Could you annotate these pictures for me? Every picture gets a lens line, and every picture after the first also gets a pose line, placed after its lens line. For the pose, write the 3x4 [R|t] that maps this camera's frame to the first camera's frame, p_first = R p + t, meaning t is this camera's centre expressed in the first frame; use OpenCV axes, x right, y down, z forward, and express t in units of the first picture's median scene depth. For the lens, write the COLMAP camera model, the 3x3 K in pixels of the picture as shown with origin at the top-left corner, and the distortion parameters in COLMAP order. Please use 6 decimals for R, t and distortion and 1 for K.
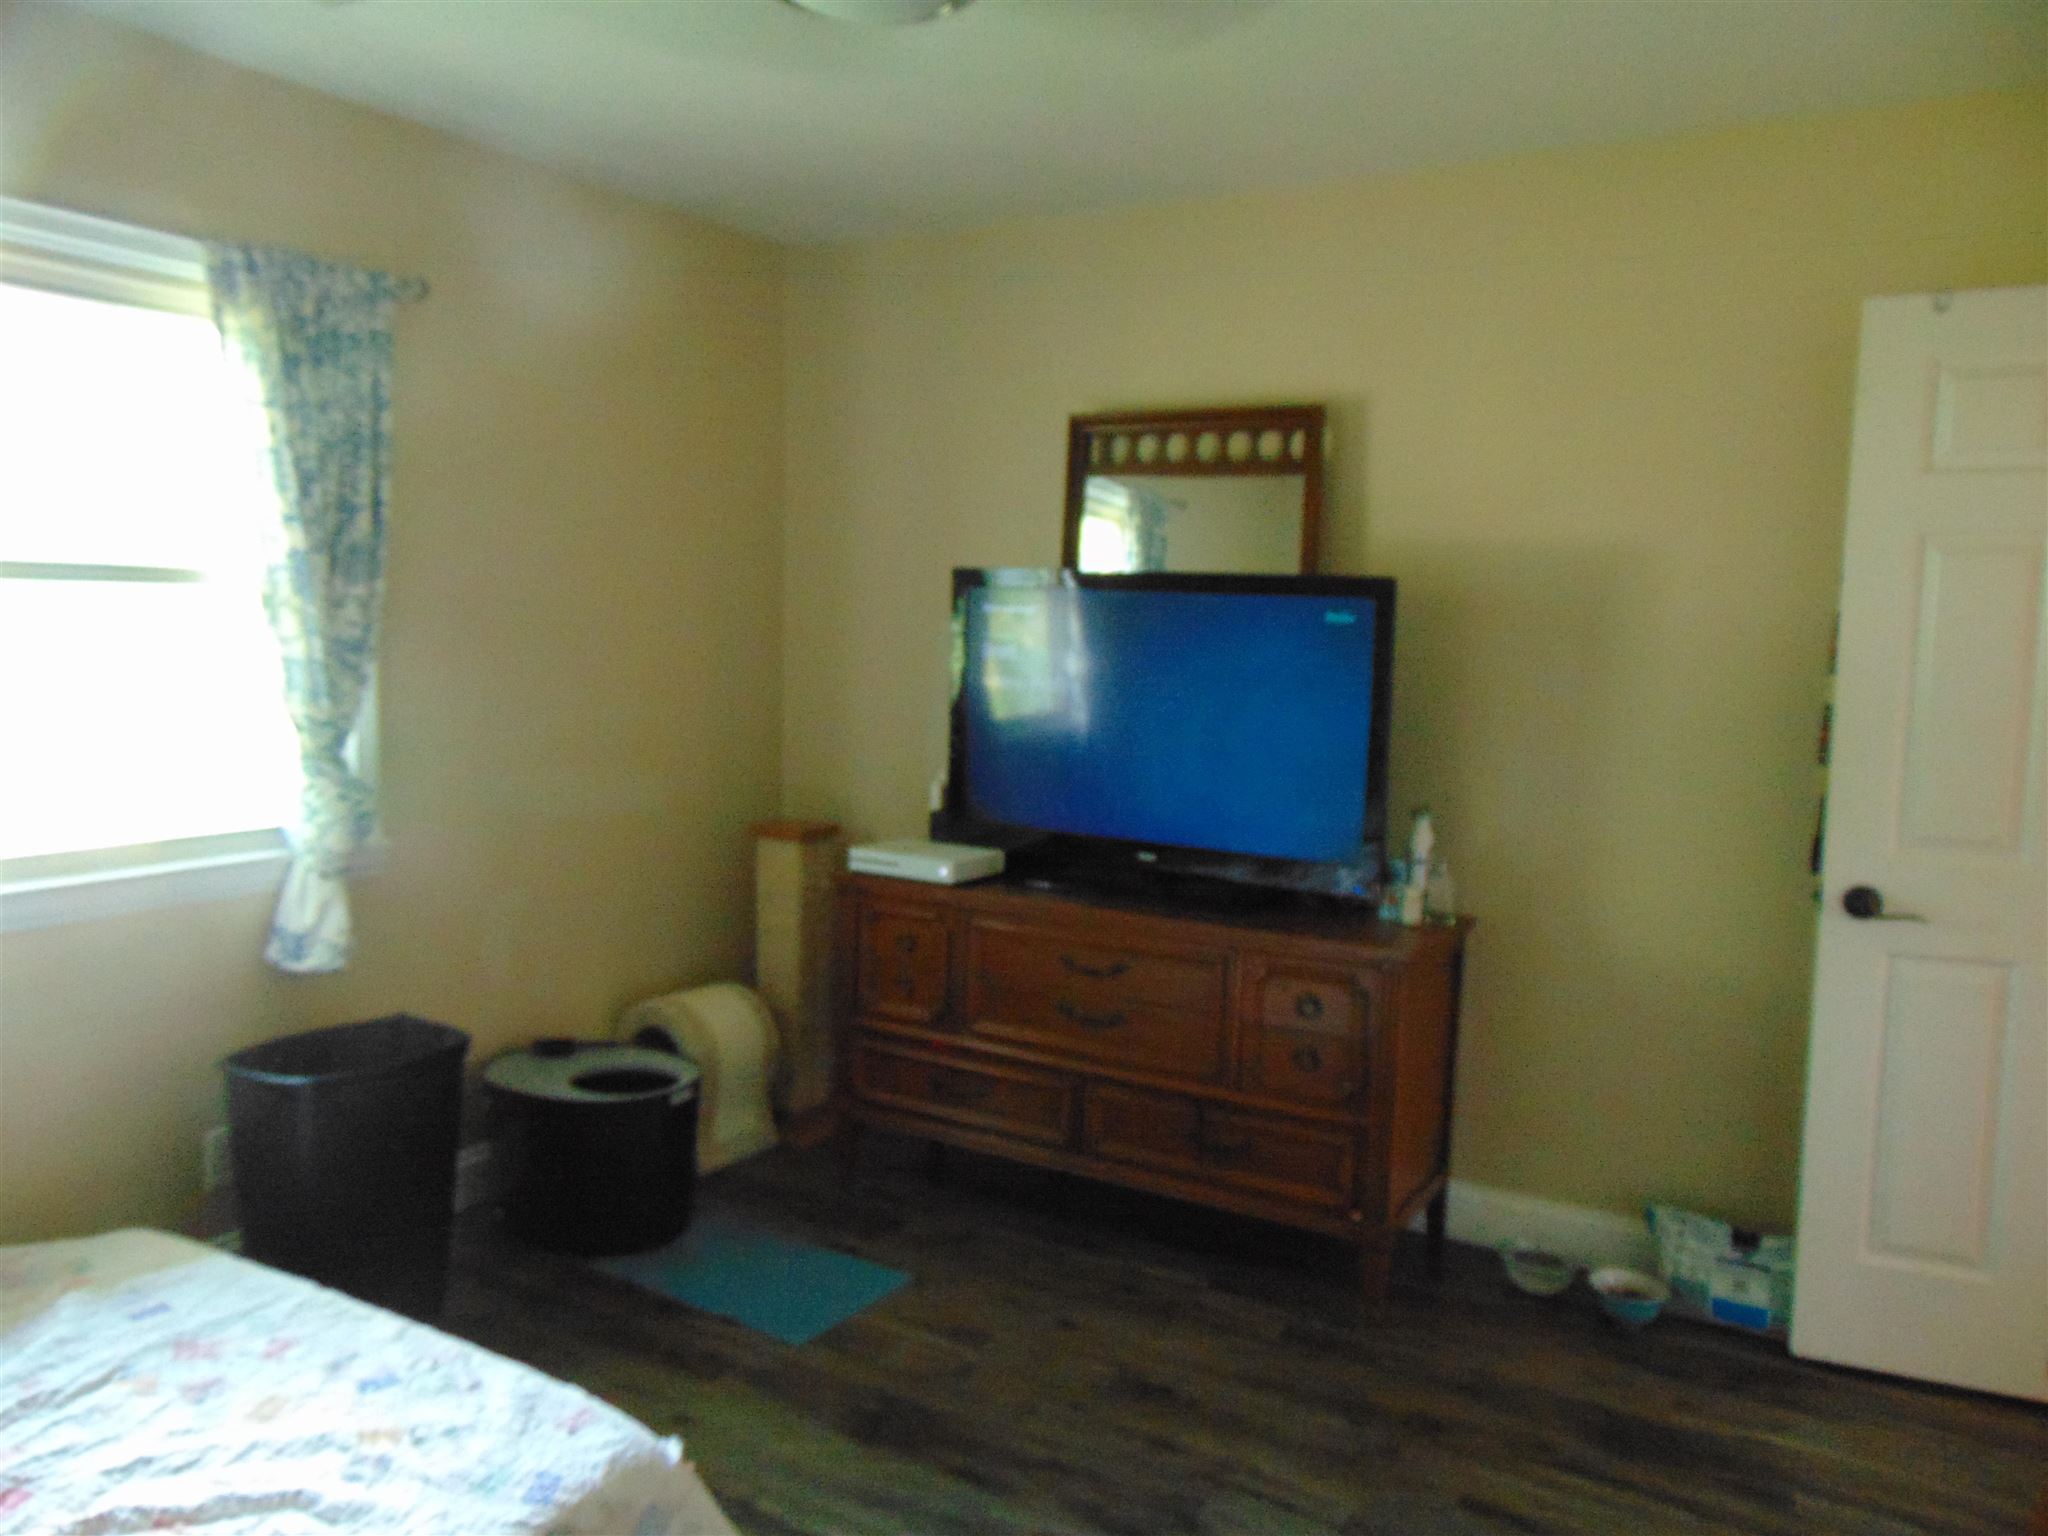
lens RADIAL K [[1538.7, 0, 1019.3], [0, 1538.7, 760.5], [0, 0, 1]] dist [-0.032280, 0.072409]
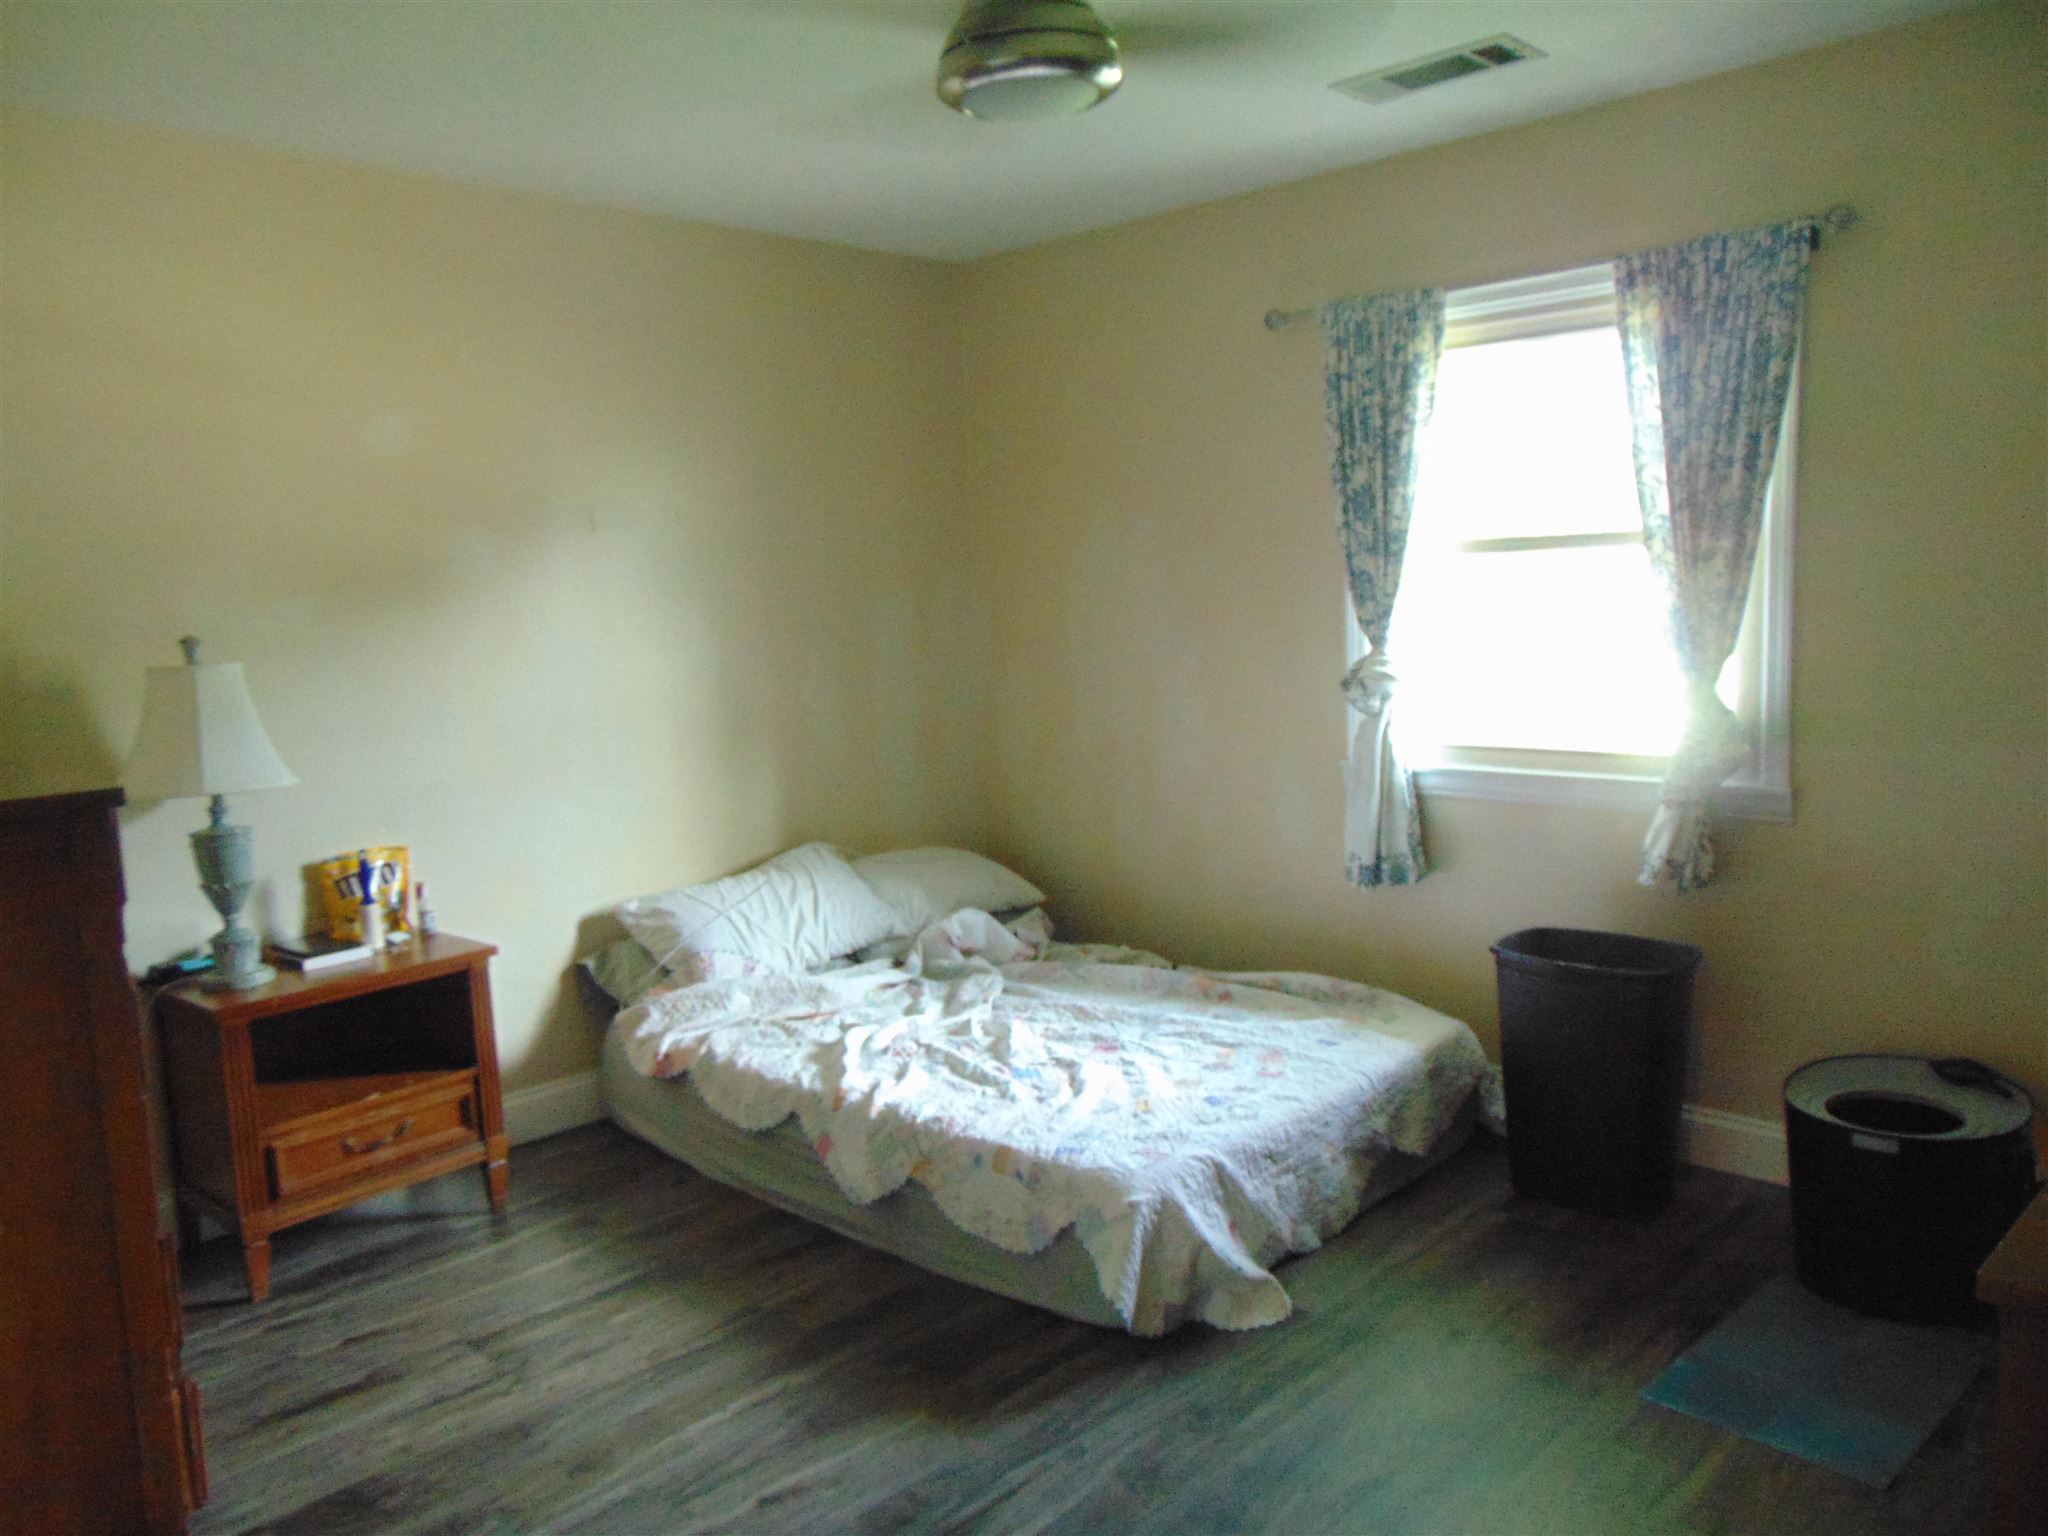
lens RADIAL K [[1538.7, 0, 1019.3], [0, 1538.7, 760.5], [0, 0, 1]] dist [-0.032280, 0.072409]
pose [[-0.220710, 0.101795, -0.970013, 0.925221], [-0.068196, 0.990494, 0.119461, -0.073012], [0.972952, 0.092517, -0.211670, 0.996699]]
